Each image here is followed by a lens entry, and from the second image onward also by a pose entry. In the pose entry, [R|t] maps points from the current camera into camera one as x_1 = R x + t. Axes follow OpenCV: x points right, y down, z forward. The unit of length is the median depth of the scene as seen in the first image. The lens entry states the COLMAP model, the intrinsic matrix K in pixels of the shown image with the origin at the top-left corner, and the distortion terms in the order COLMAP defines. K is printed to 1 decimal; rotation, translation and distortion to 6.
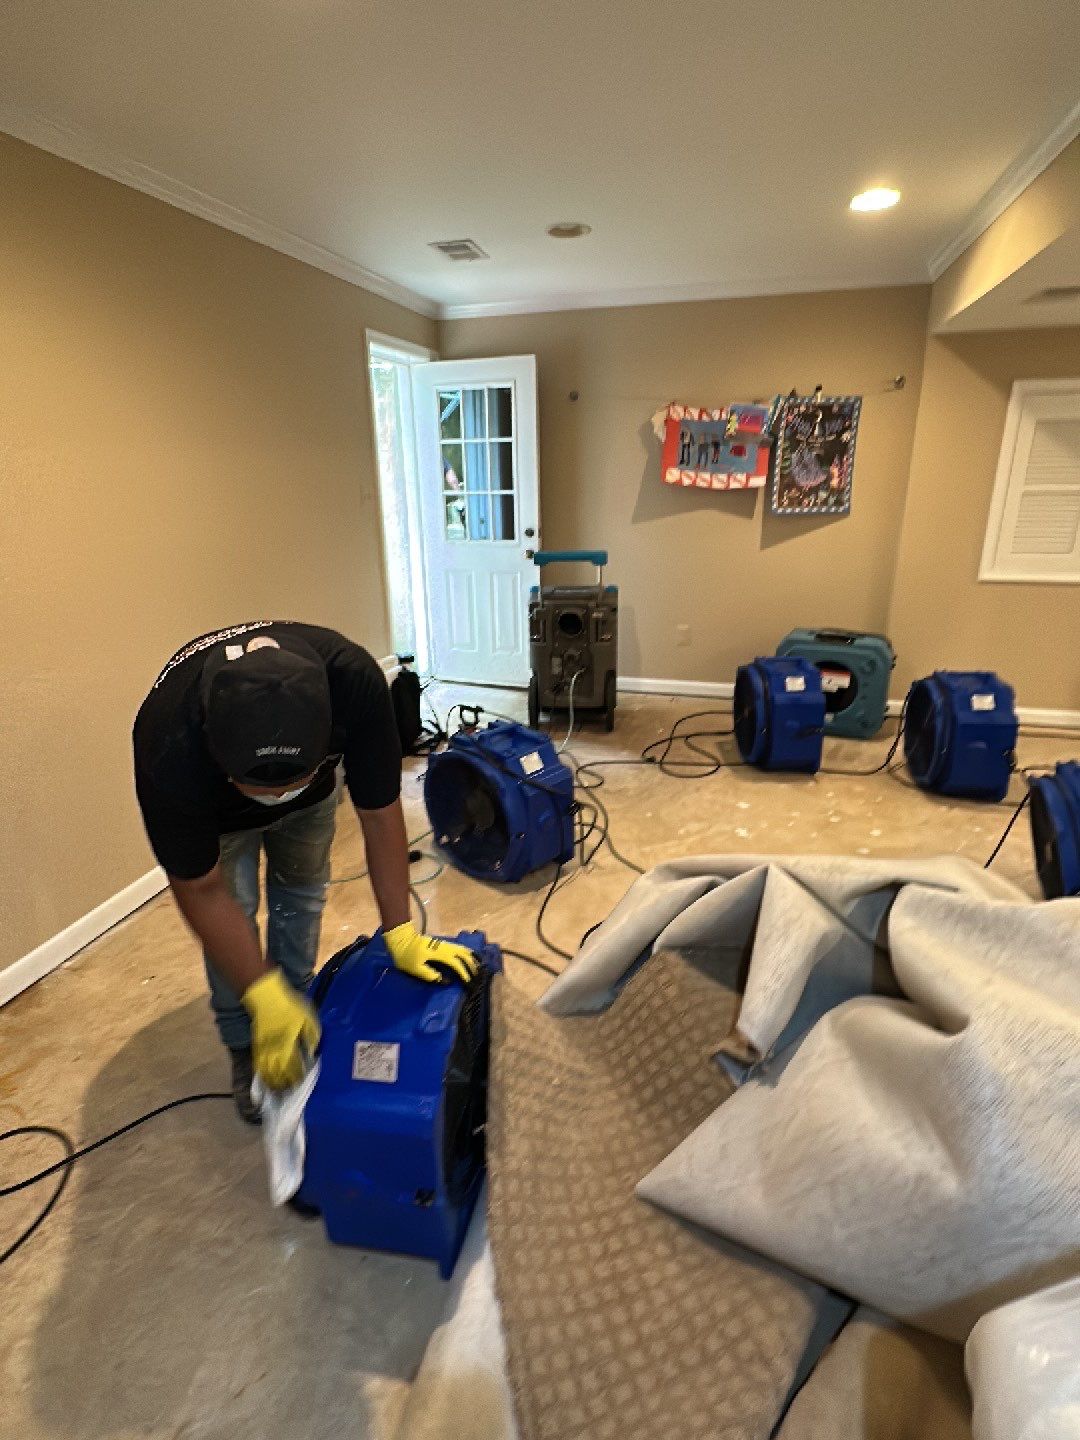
lens RADIAL K [[726.3, 0, 540.0], [0, 726.3, 720.0], [0, 0, 1]] dist [-0.003332, -0.000724]
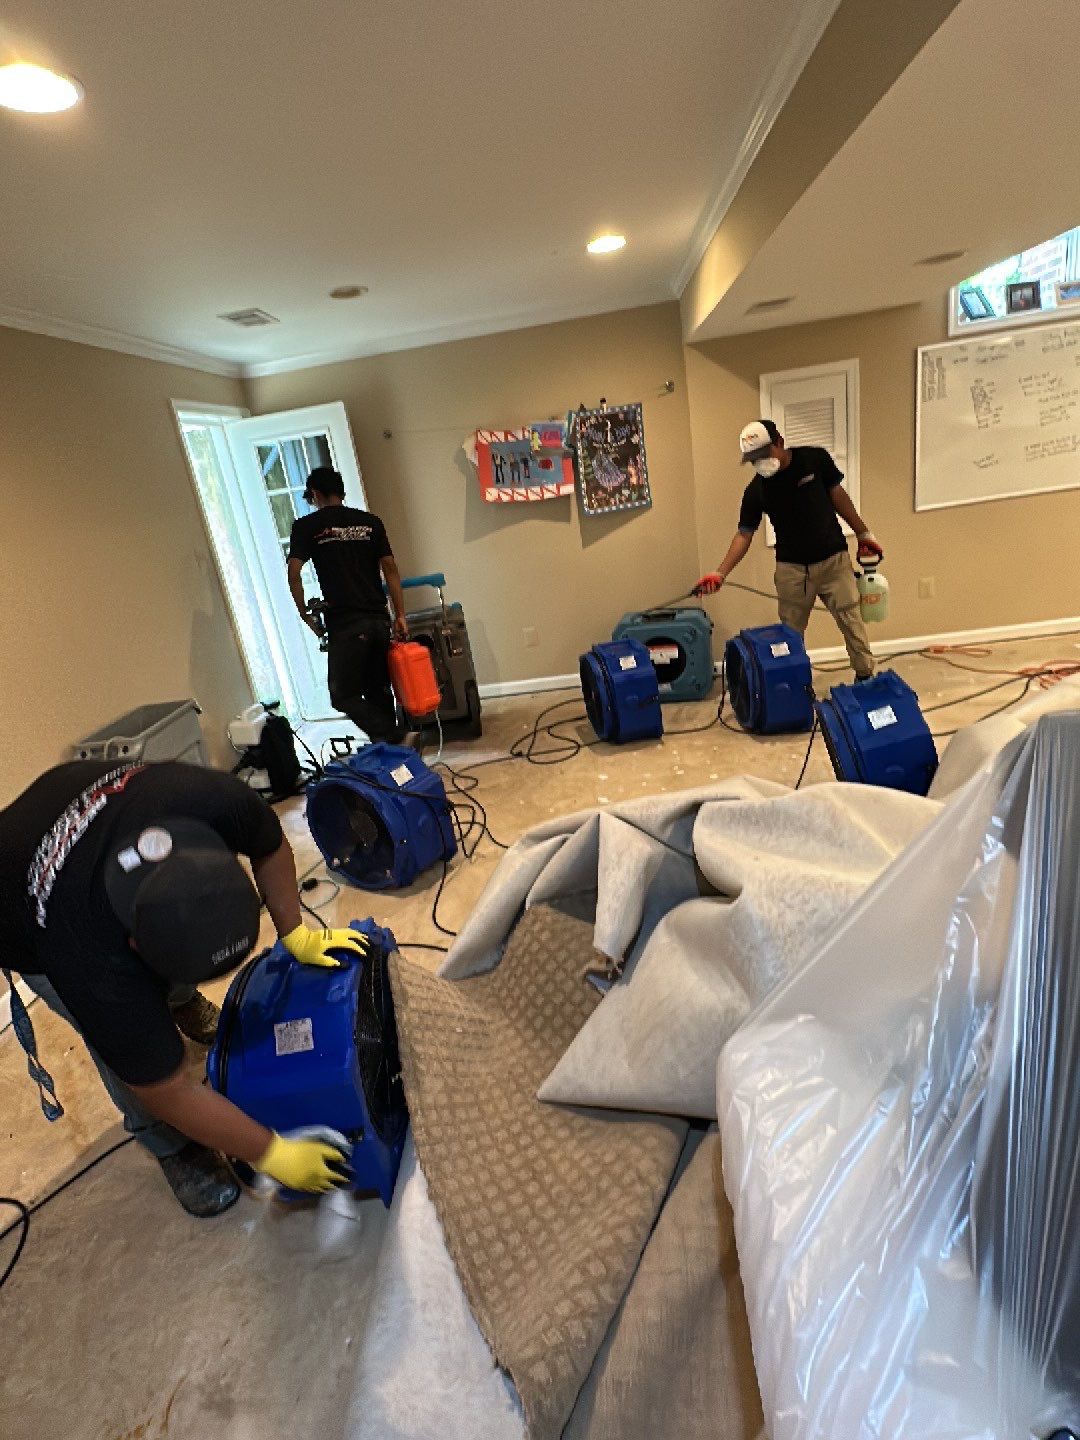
lens RADIAL K [[741.4, 0, 544.2], [0, 741.4, 717.6], [0, 0, 1]] dist [-0.001882, 0.000829]
pose [[0.970760, -0.187534, 0.149856, 0.039163], [0.191102, 0.981523, -0.009641, 0.021689], [-0.145279, 0.037997, 0.988661, -0.124592]]
